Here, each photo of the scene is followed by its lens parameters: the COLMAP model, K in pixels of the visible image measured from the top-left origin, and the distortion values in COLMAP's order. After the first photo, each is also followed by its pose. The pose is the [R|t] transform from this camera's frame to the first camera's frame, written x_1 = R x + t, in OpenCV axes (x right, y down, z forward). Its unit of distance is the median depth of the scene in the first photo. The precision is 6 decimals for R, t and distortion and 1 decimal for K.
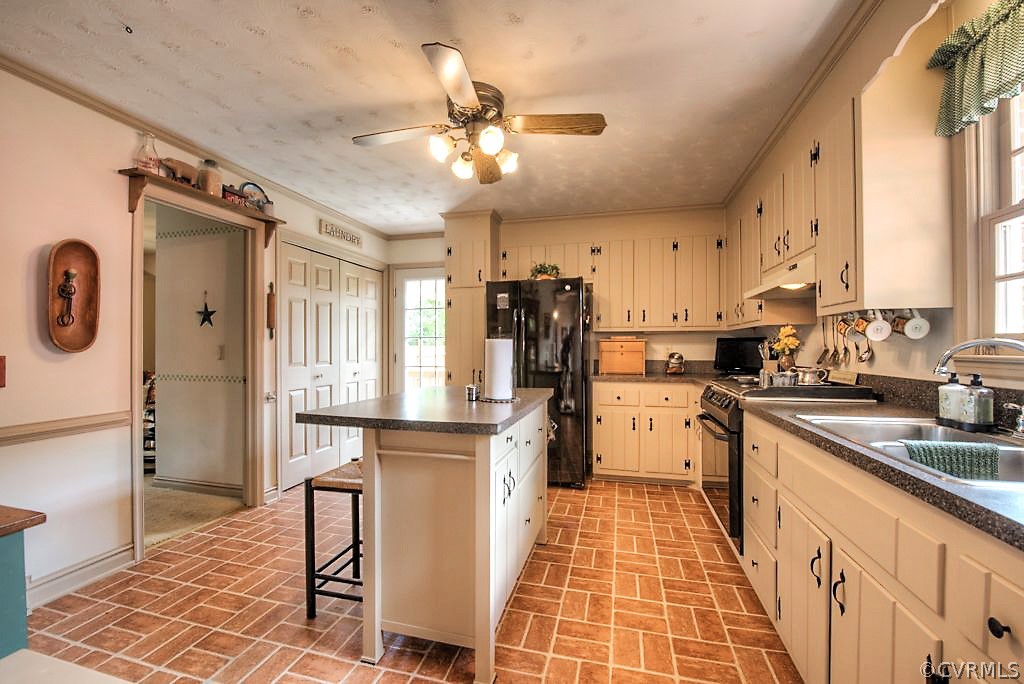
lens RADIAL K [[422.9, 0, 509.9], [0, 422.9, 346.5], [0, 0, 1]] dist [-0.016343, -0.000437]
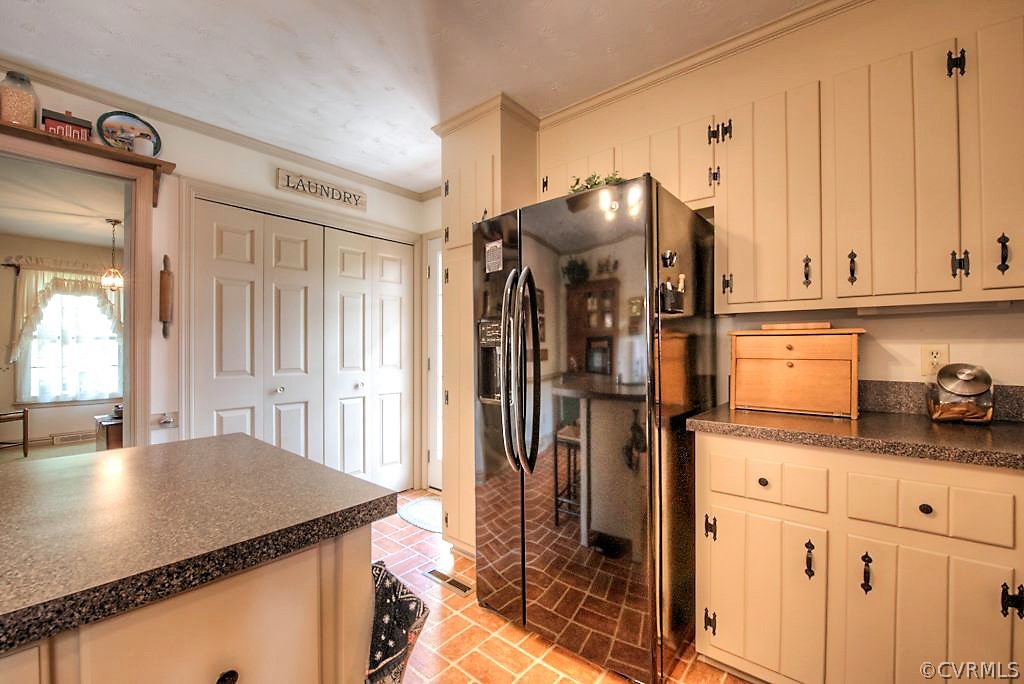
lens RADIAL K [[422.9, 0, 509.9], [0, 422.9, 346.5], [0, 0, 1]] dist [-0.016343, -0.000437]
pose [[0.900503, -0.002950, -0.434840, 0.200208], [0.001637, 0.999993, -0.003394, 0.000230], [0.434847, 0.002344, 0.900501, 0.516757]]
